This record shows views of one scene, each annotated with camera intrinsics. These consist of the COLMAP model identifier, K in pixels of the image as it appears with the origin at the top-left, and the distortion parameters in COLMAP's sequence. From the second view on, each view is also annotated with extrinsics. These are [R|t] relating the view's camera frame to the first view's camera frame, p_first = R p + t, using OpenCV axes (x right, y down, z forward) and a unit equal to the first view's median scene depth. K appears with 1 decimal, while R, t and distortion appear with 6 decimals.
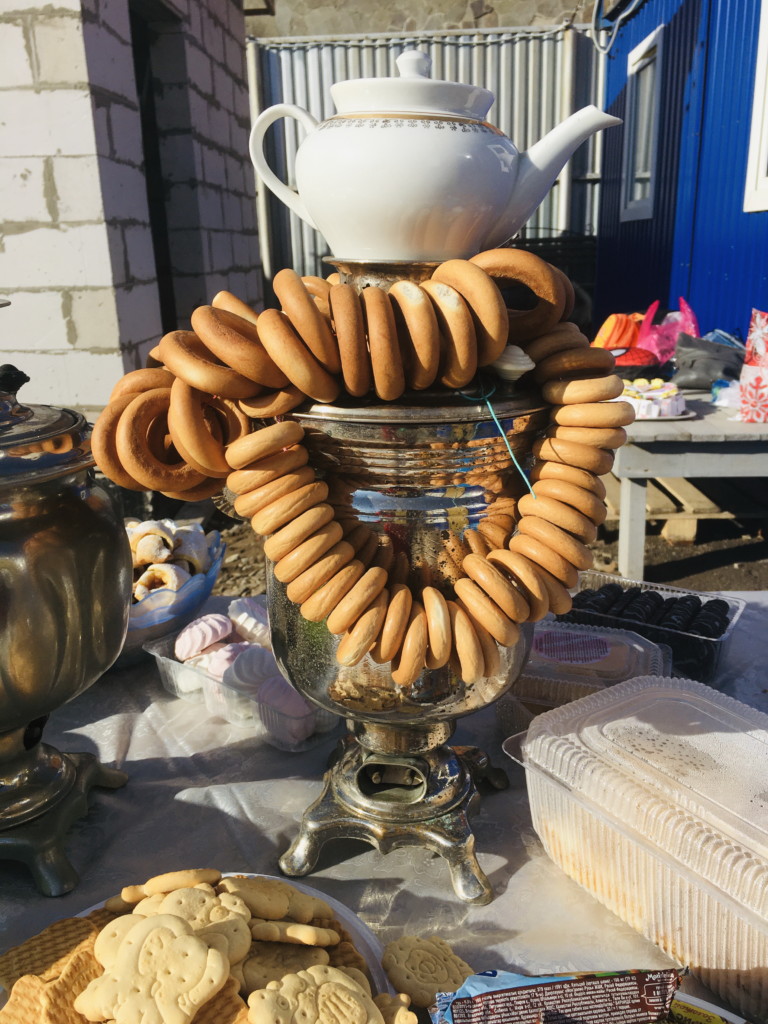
lens RADIAL K [[887.2, 0, 385.8], [0, 887.2, 513.5], [0, 0, 1]] dist [-0.017542, -0.016556]
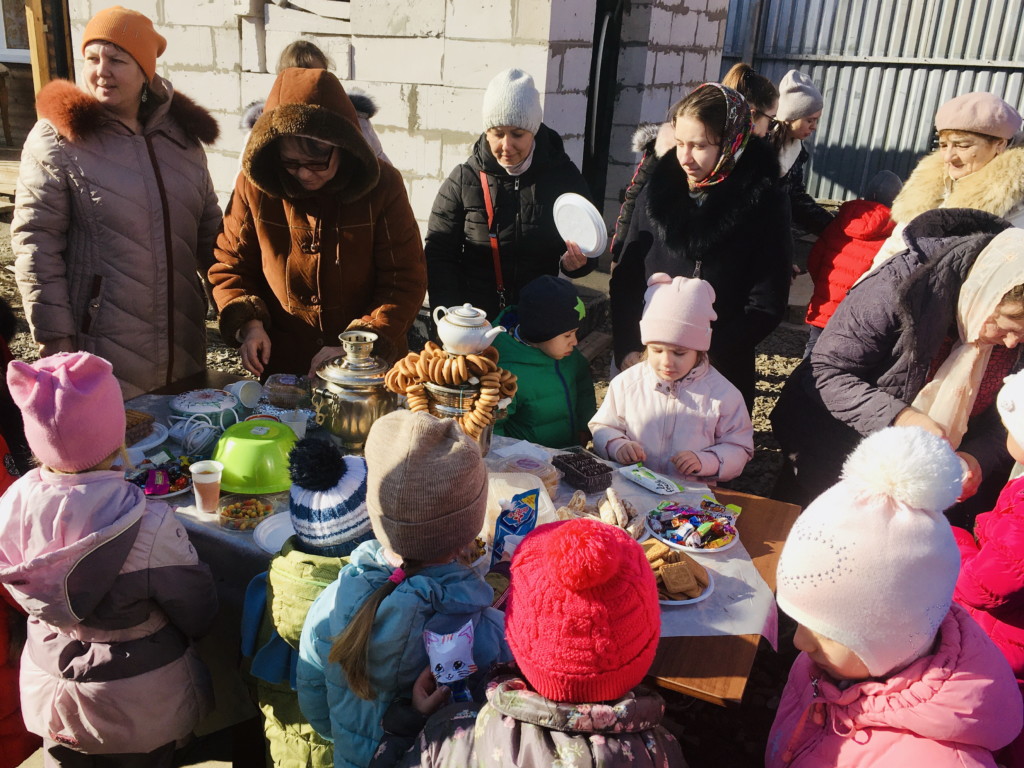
lens RADIAL K [[887.2, 0, 512.8], [0, 887.2, 382.7], [0, 0, 1]] dist [-0.017542, -0.016556]
pose [[0.917107, 0.211862, -0.337682, 0.192972], [-0.198994, 0.977299, 0.072713, -0.056099], [0.345421, 0.000511, 0.938448, -0.321694]]
